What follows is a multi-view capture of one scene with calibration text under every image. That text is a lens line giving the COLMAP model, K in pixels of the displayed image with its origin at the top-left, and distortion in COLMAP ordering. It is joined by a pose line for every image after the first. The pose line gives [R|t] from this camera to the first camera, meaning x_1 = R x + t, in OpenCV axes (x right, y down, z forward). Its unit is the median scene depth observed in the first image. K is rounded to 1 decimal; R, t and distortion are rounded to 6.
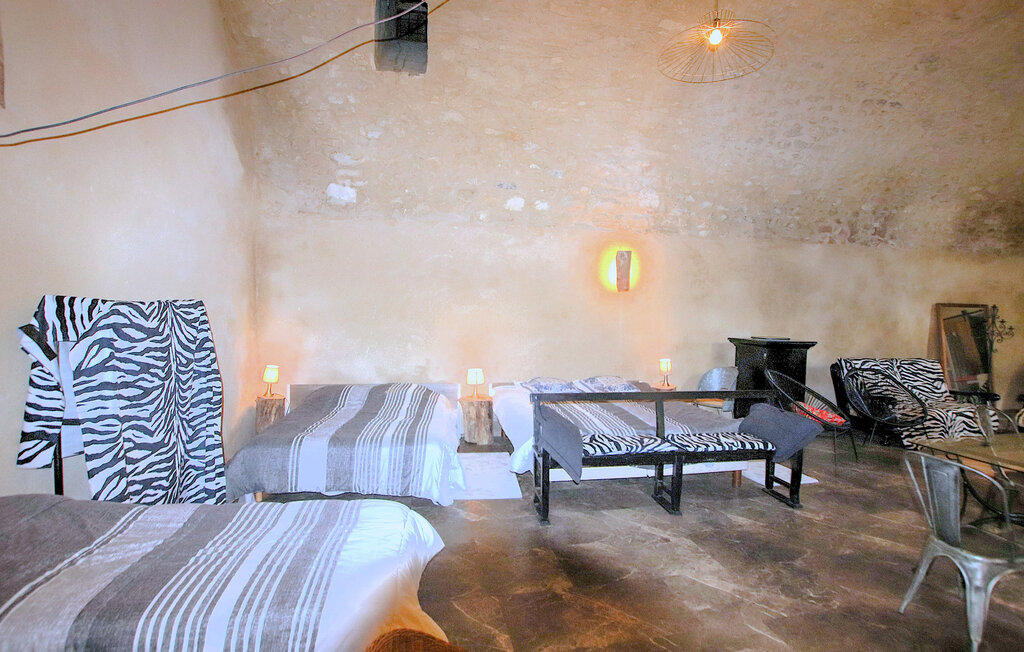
lens RADIAL K [[490.6, 0, 529.2], [0, 490.6, 330.6], [0, 0, 1]] dist [-0.026954, 0.001113]
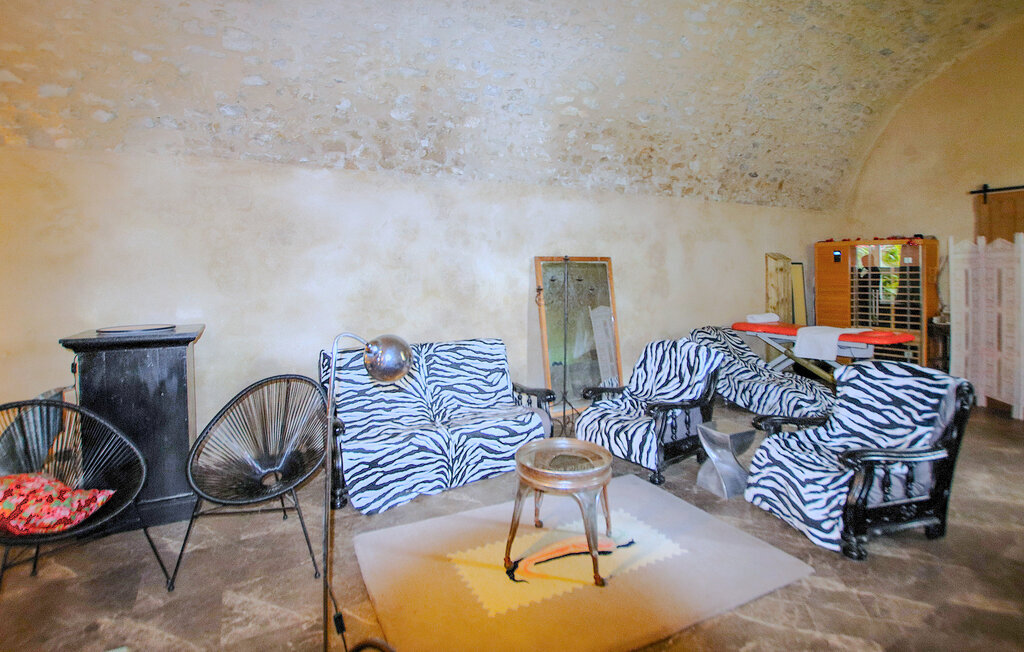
lens RADIAL K [[502.1, 0, 512.9], [0, 502.1, 283.4], [0, 0, 1]] dist [-0.033601, 0.001286]
pose [[0.959088, -0.037945, 0.280554, 0.809795], [0.045767, 0.998723, -0.021380, -0.003306], [-0.279384, 0.033346, 0.959600, 0.383505]]
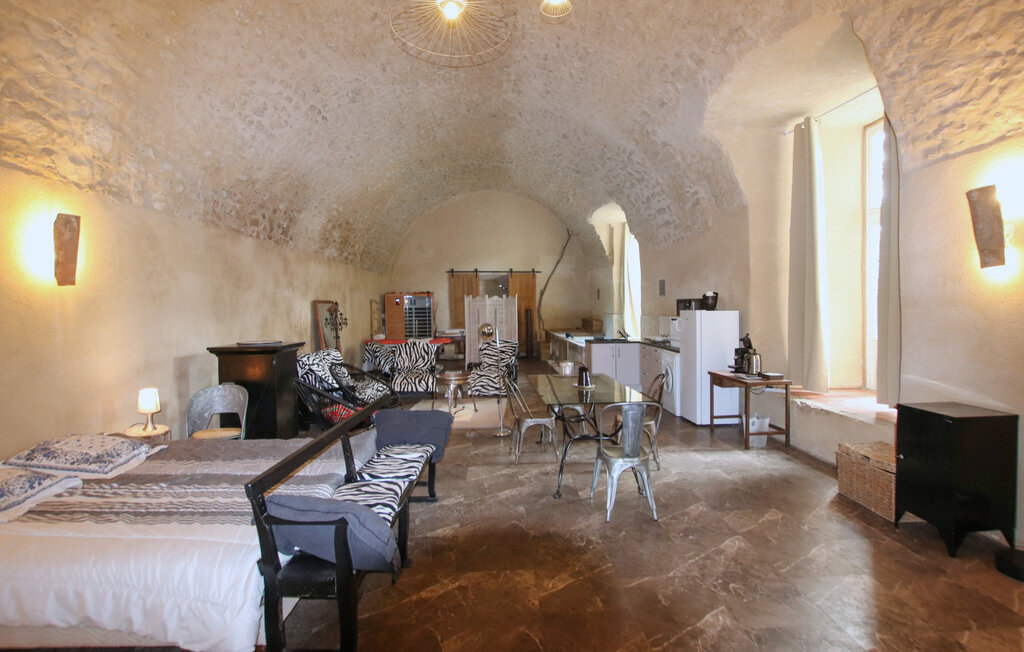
lens RADIAL K [[501.0, 0, 510.9], [0, 501.0, 316.1], [0, 0, 1]] dist [-0.031303, 0.001362]
pose [[0.188181, -0.038466, 0.981381, -0.304759], [0.062622, 0.997669, 0.027097, -0.029957], [-0.980136, 0.056357, 0.190151, 0.431546]]
